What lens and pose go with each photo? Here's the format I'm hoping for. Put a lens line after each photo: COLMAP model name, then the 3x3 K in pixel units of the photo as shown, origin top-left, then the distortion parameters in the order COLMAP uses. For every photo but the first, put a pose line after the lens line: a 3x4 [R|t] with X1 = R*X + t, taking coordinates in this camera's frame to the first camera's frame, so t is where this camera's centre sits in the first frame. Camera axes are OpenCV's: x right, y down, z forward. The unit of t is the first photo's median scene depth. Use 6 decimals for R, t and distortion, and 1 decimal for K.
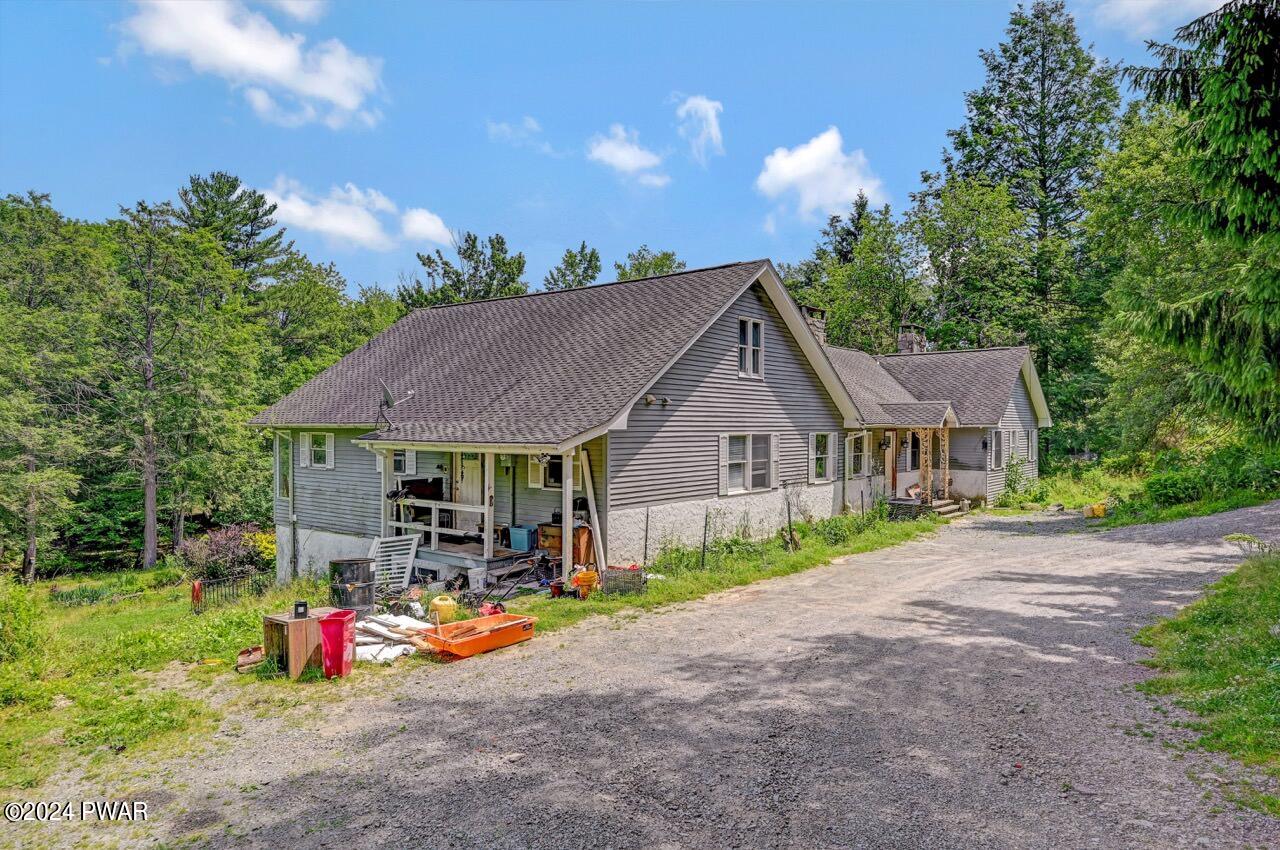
lens RADIAL K [[792.9, 0, 640.0], [0, 792.9, 425.0], [0, 0, 1]] dist [-0.002579, -0.000013]
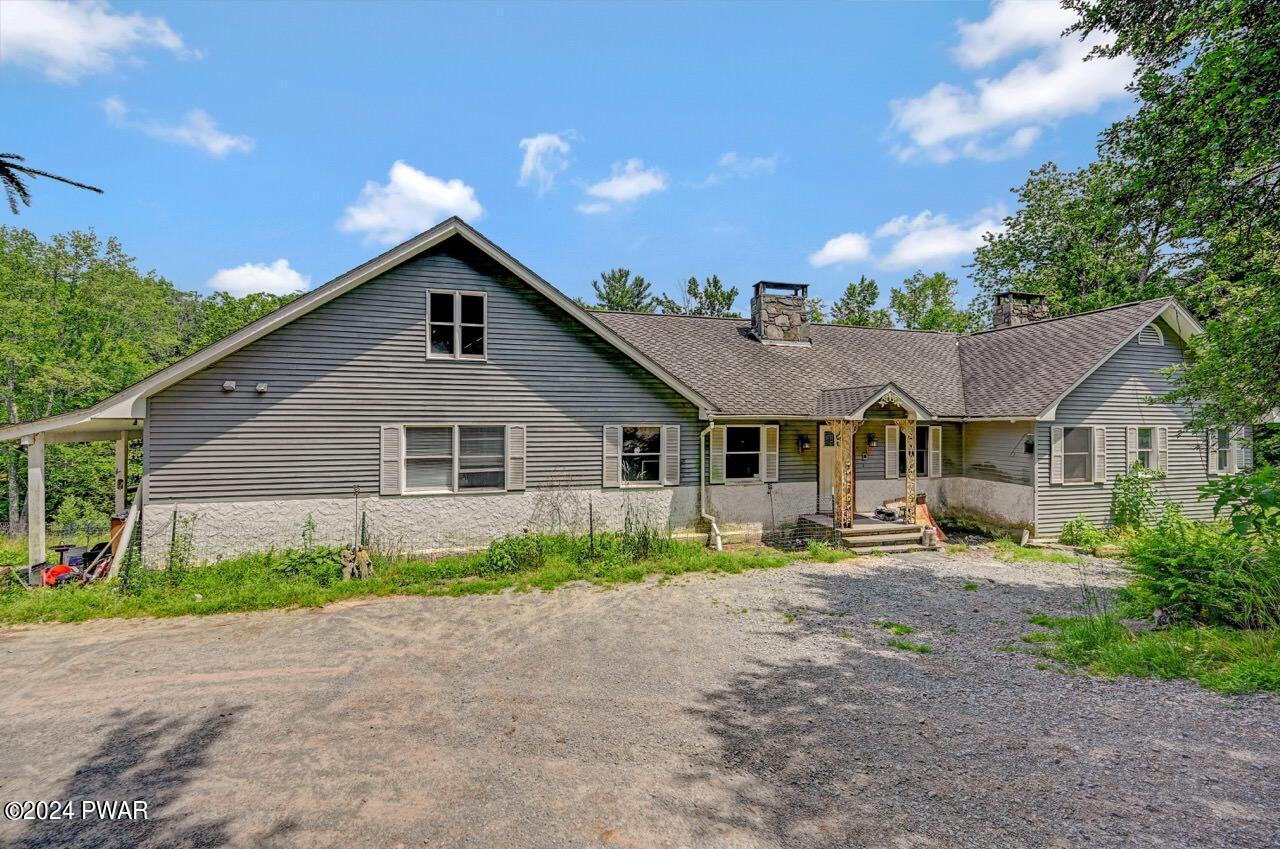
lens RADIAL K [[506.6, 0, 652.9], [0, 506.6, 412.3], [0, 0, 1]] dist [0.001365, 0.000192]
pose [[0.805807, -0.005823, -0.592150, 0.646458], [-0.003246, 0.999893, -0.014250, 0.004728], [0.592170, 0.013405, 0.805702, 0.697492]]
